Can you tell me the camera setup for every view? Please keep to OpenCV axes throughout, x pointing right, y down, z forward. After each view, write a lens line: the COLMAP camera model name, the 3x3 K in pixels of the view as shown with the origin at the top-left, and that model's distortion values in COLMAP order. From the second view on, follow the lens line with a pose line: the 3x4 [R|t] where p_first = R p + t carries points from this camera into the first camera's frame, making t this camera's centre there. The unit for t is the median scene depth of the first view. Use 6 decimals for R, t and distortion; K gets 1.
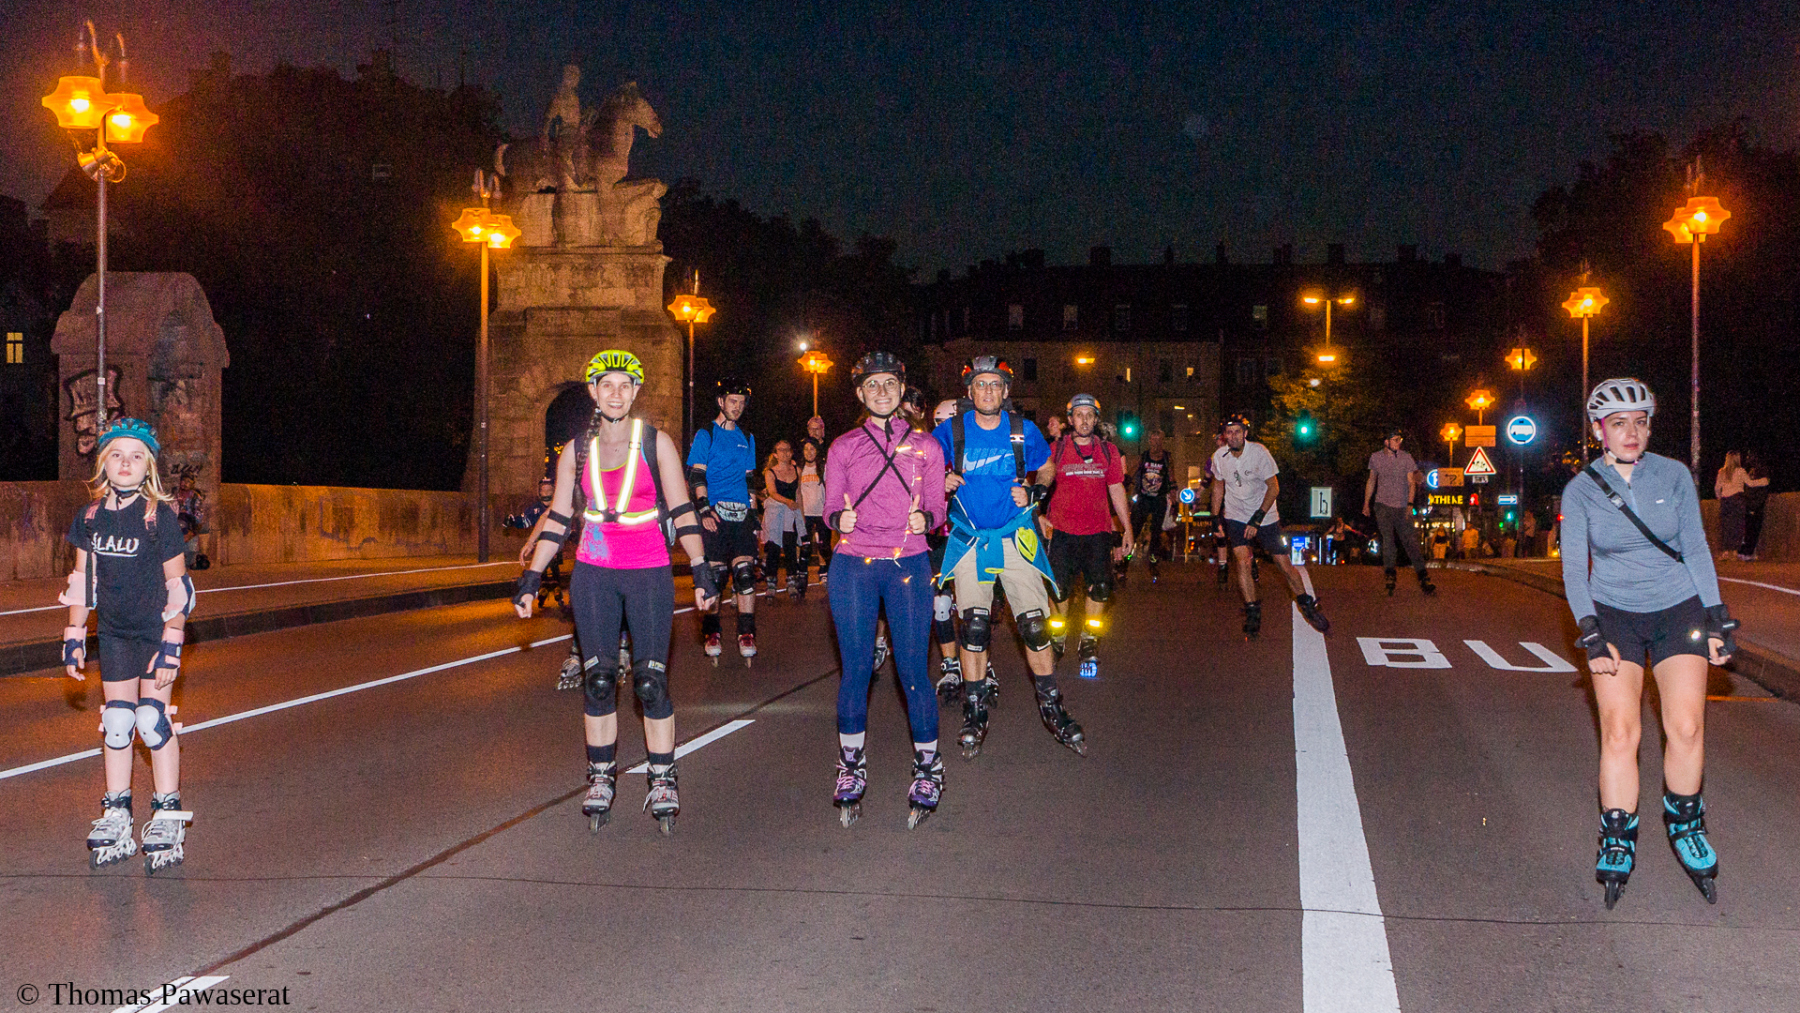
lens RADIAL K [[3914.8, 0, 897.1], [0, 3914.8, 499.2], [0, 0, 1]] dist [0.031417, 0.000000]
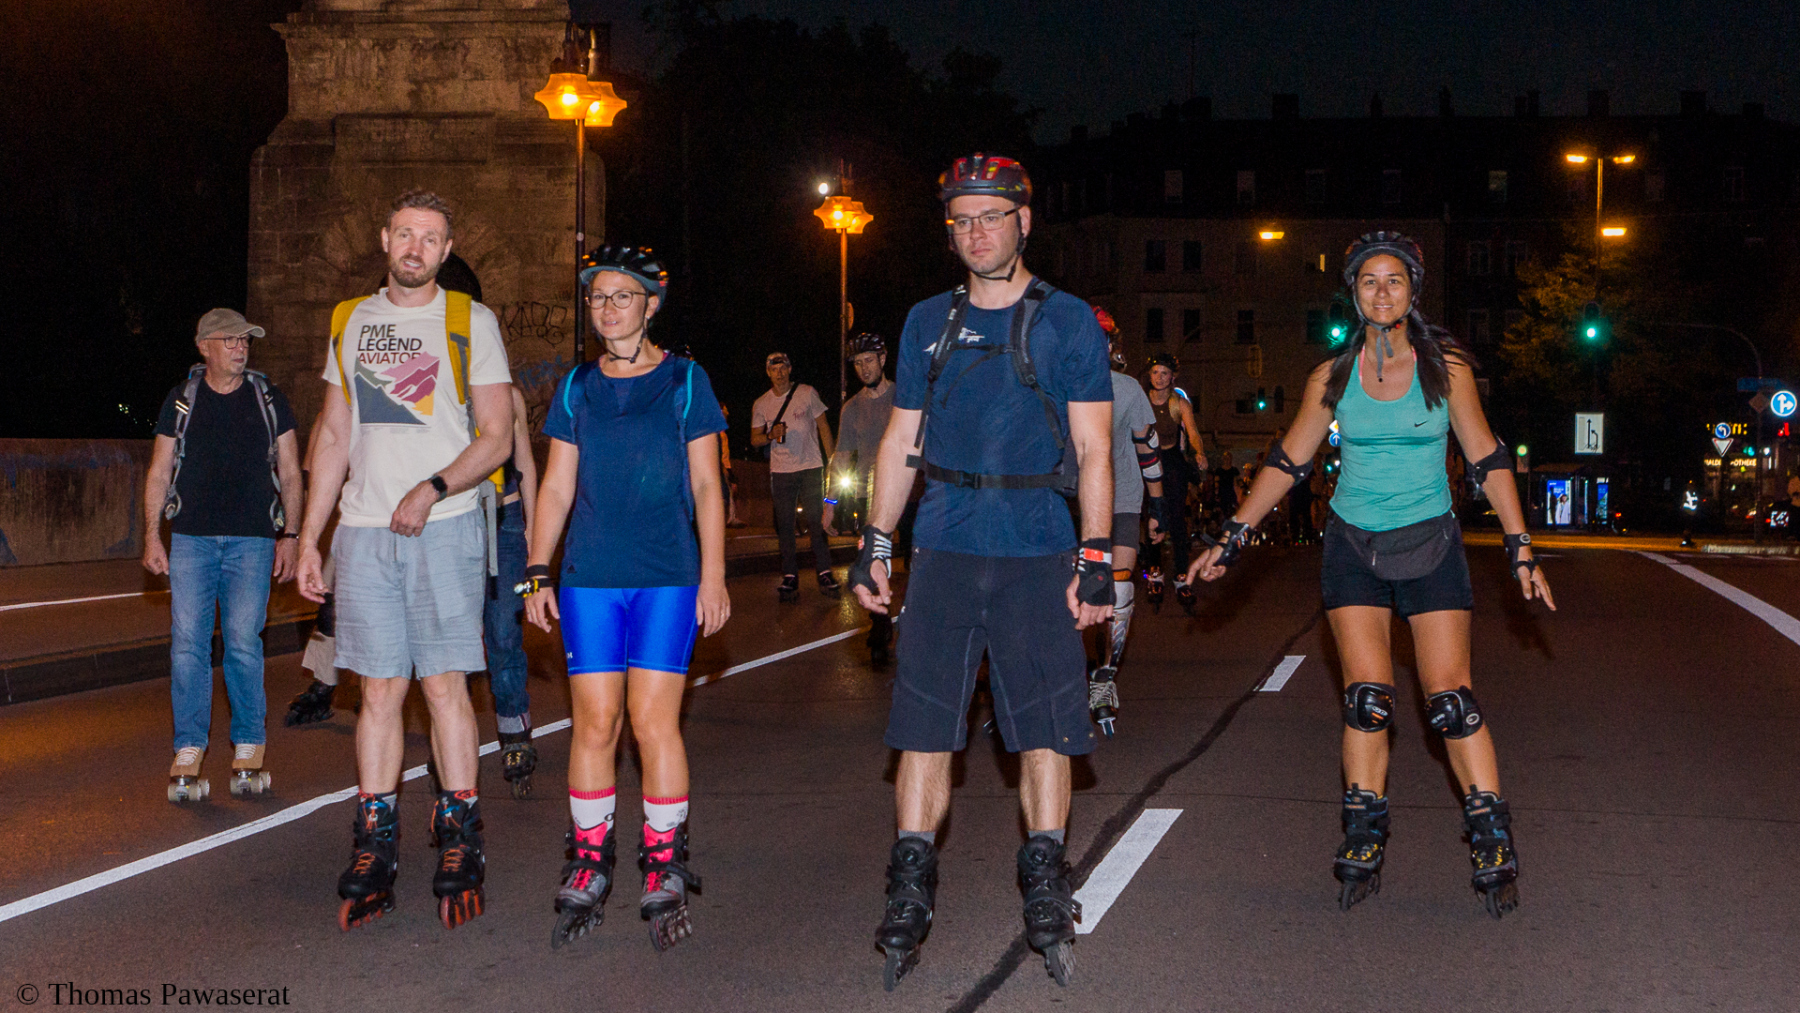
lens RADIAL K [[4174.0, 0, 892.3], [0, 4174.0, 497.9], [0, 0, 1]] dist [-0.016152, 0.000000]
pose [[0.999313, 0.003199, -0.036930, 0.011791], [-0.002472, 0.999803, 0.019709, -0.004001], [0.036985, -0.019604, 0.999123, 0.375971]]
